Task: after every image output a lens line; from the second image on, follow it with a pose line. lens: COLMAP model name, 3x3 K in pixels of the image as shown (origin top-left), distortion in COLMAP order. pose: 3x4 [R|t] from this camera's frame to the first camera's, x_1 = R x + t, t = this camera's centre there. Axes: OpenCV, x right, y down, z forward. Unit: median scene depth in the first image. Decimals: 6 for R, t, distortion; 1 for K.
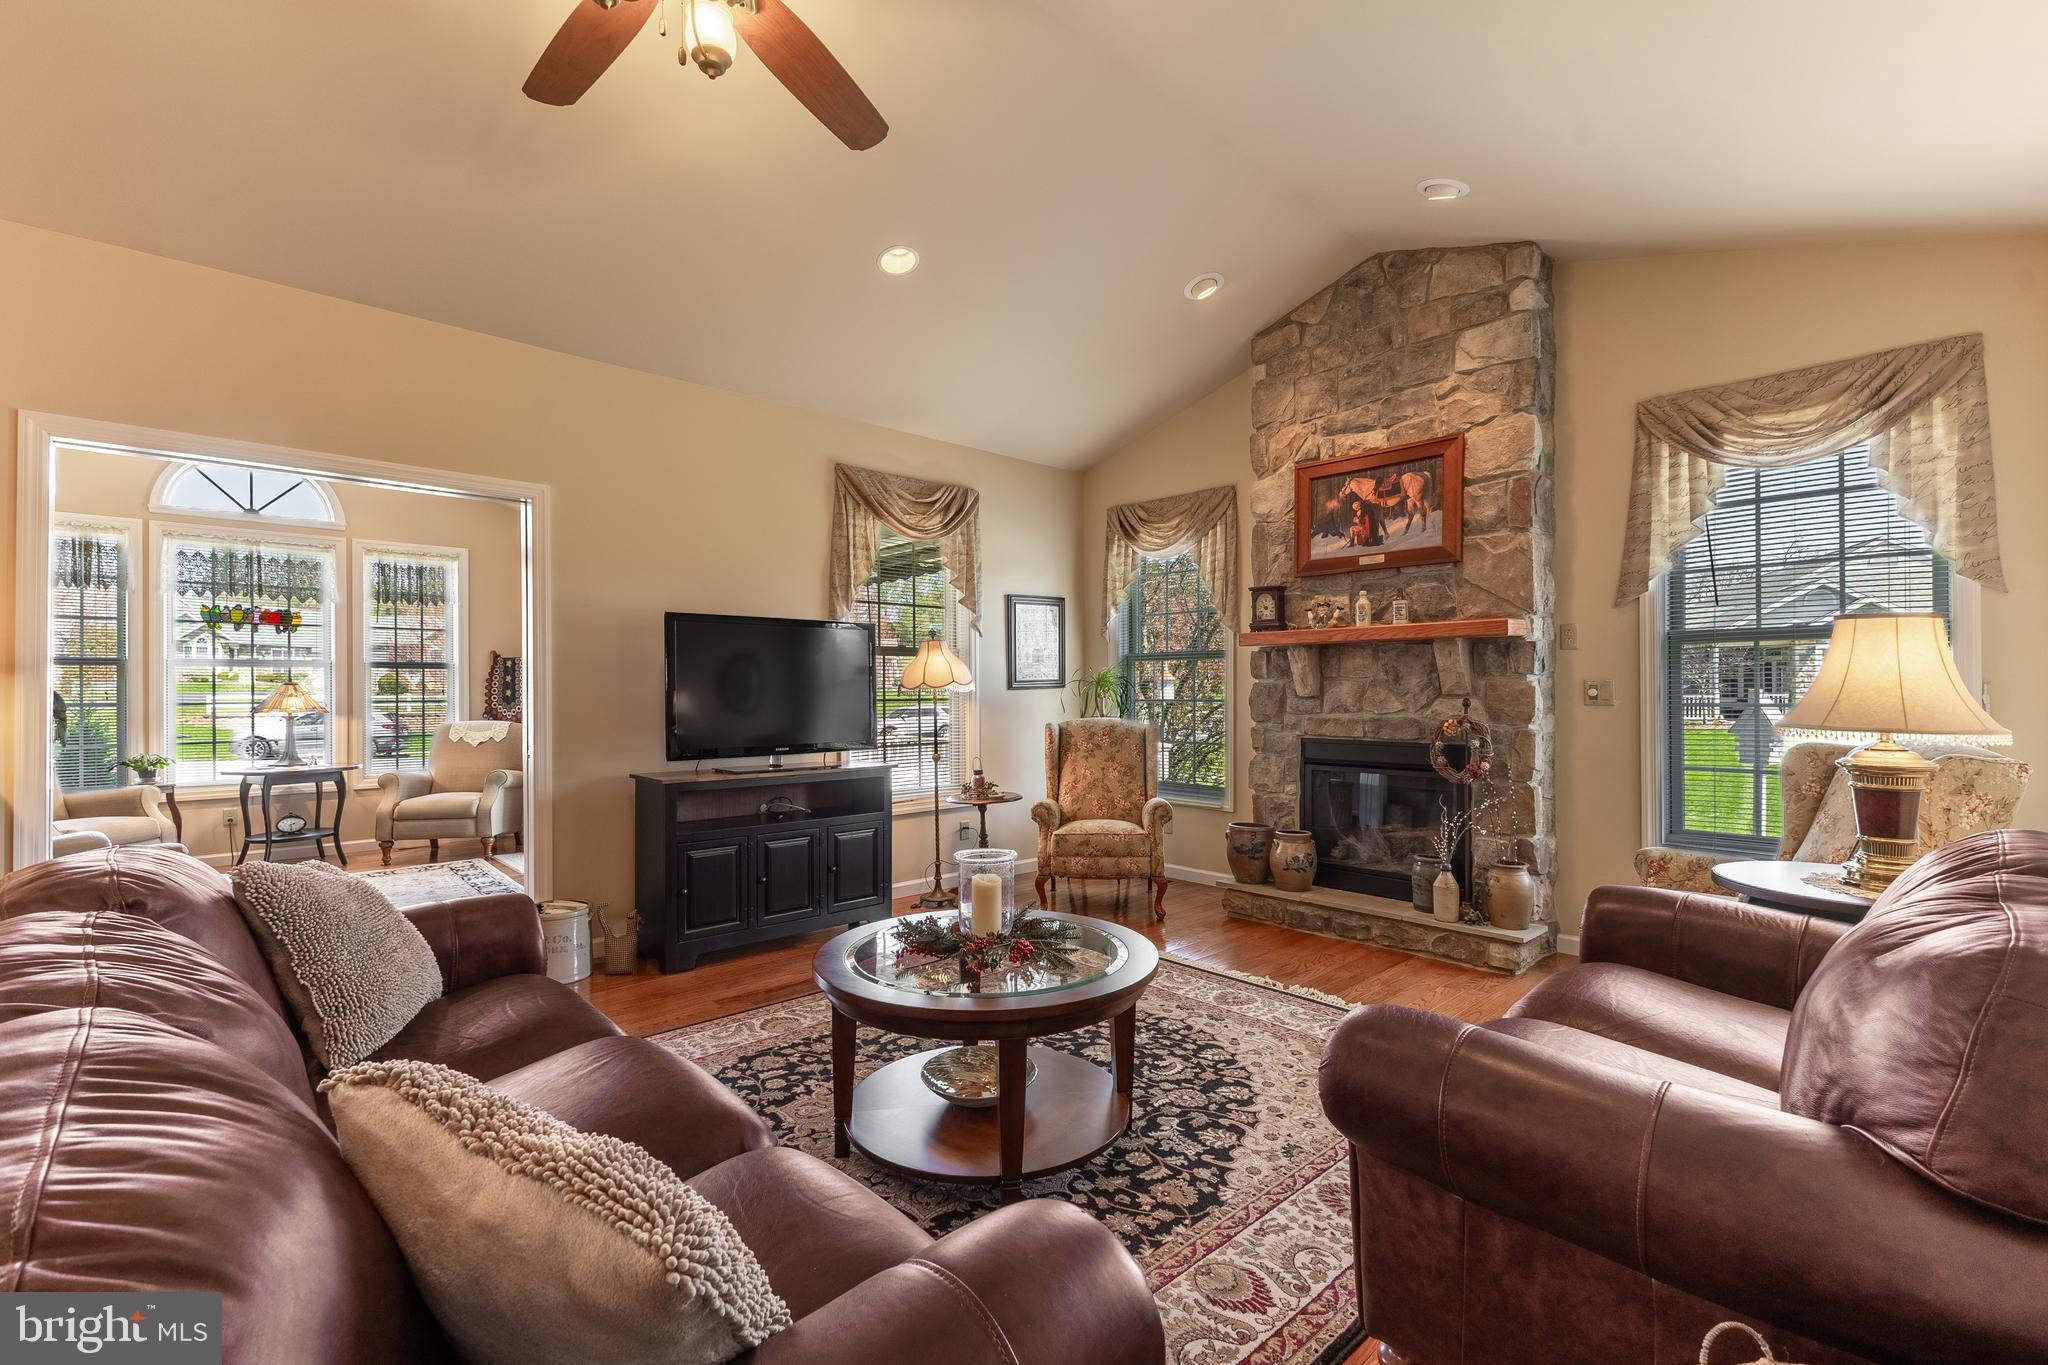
lens RADIAL K [[885.4, 0, 1028.6], [0, 885.4, 688.5], [0, 0, 1]] dist [0.007523, -0.001543]
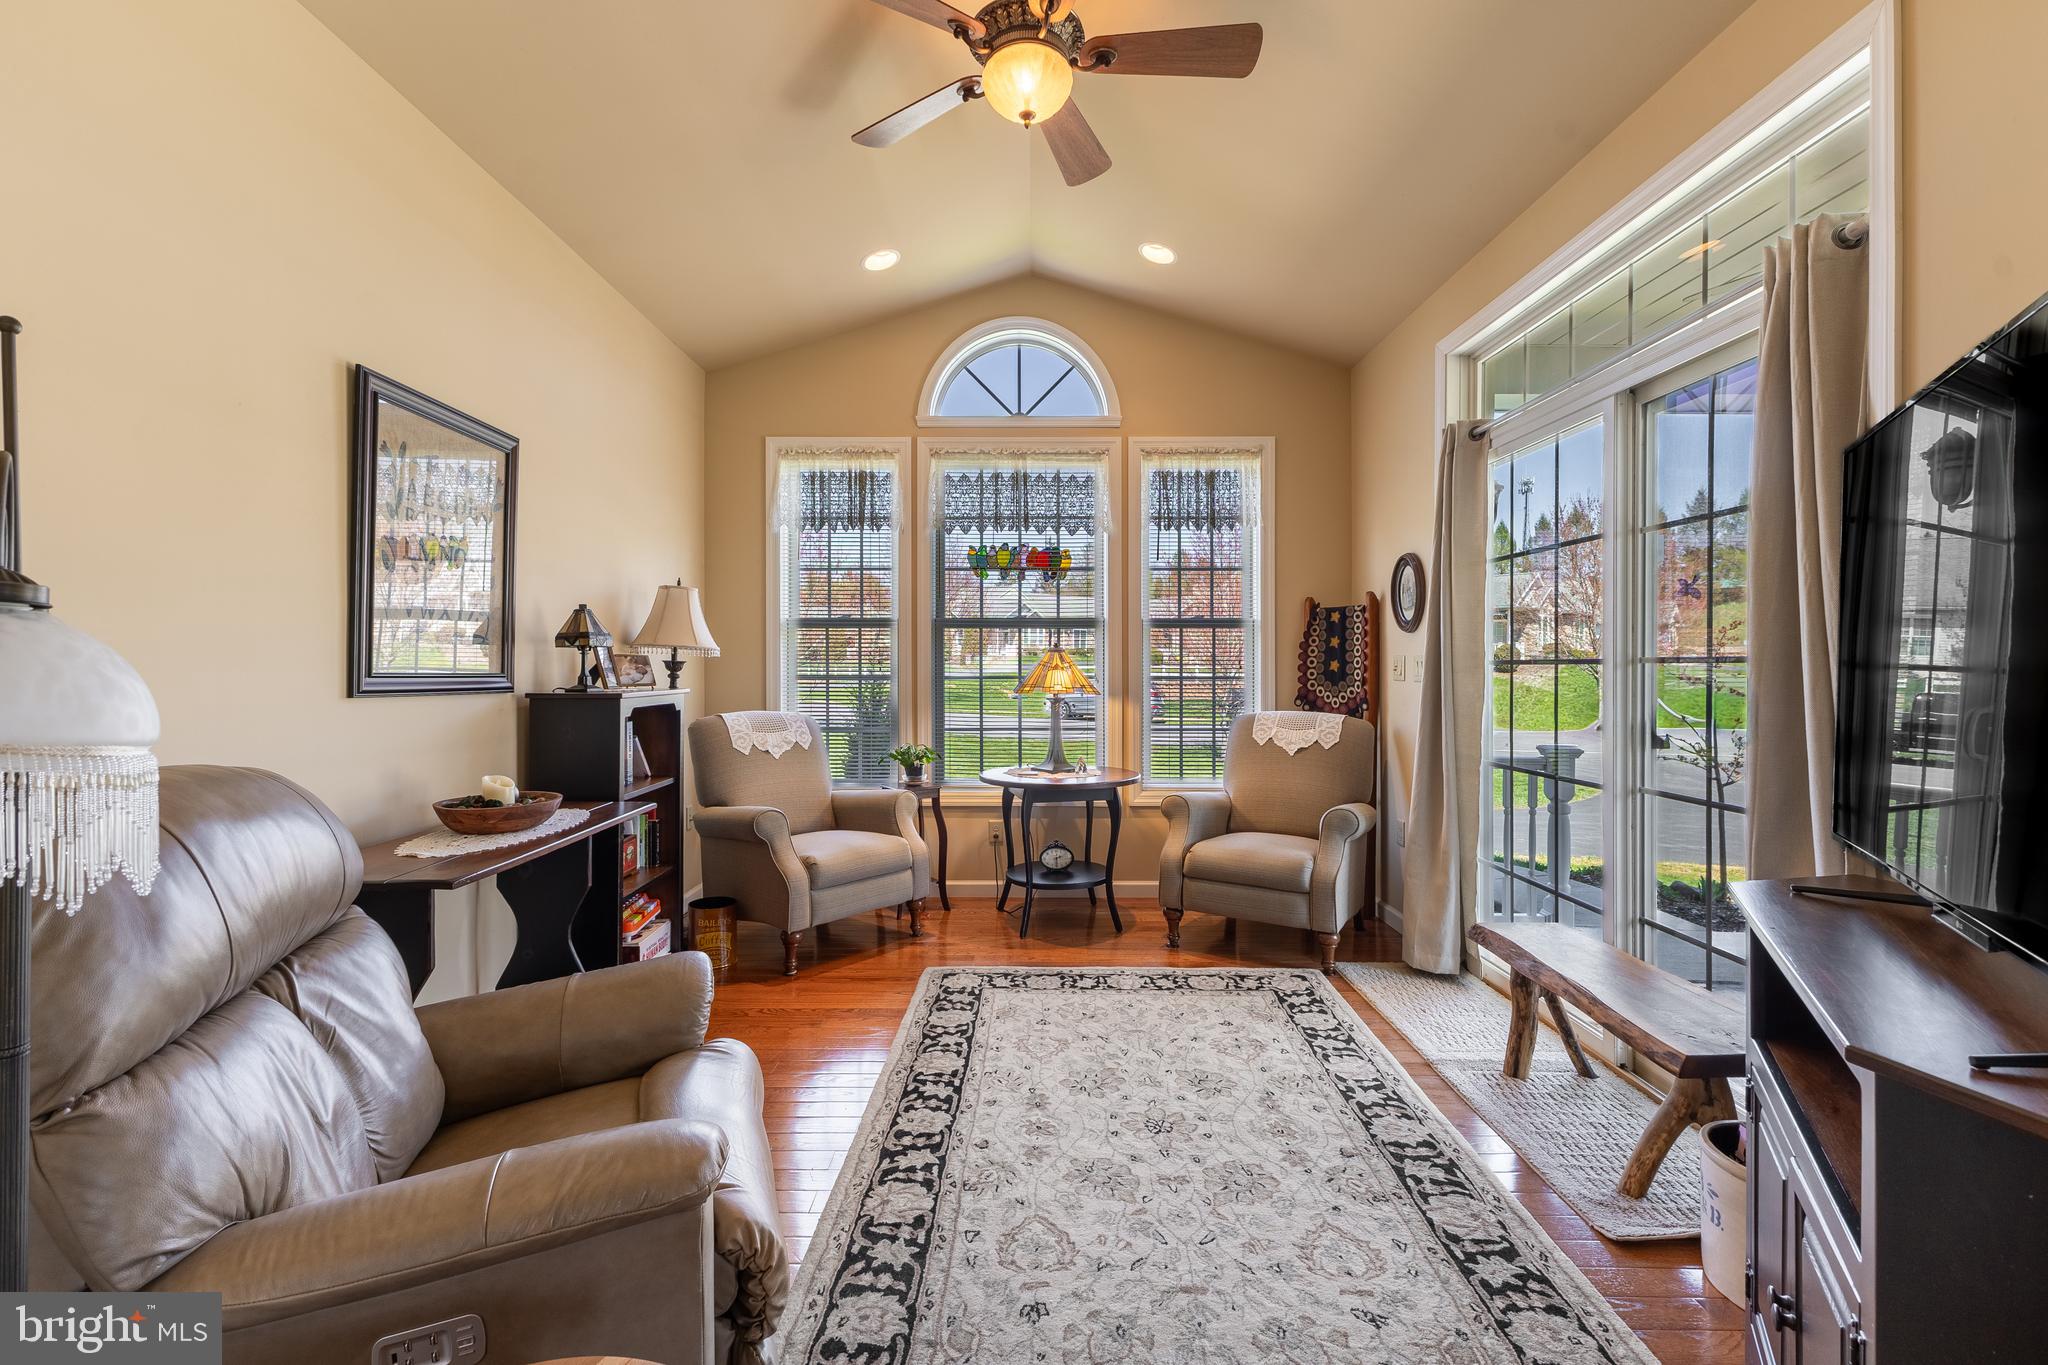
lens RADIAL K [[885.4, 0, 1035.4], [0, 885.4, 667.4], [0, 0, 1]] dist [0.007523, -0.001543]
pose [[0.733252, 0.004091, -0.679945, -0.363895], [-0.001924, 0.999990, 0.003942, 0.004624], [0.679954, -0.001583, 0.733253, 0.470325]]
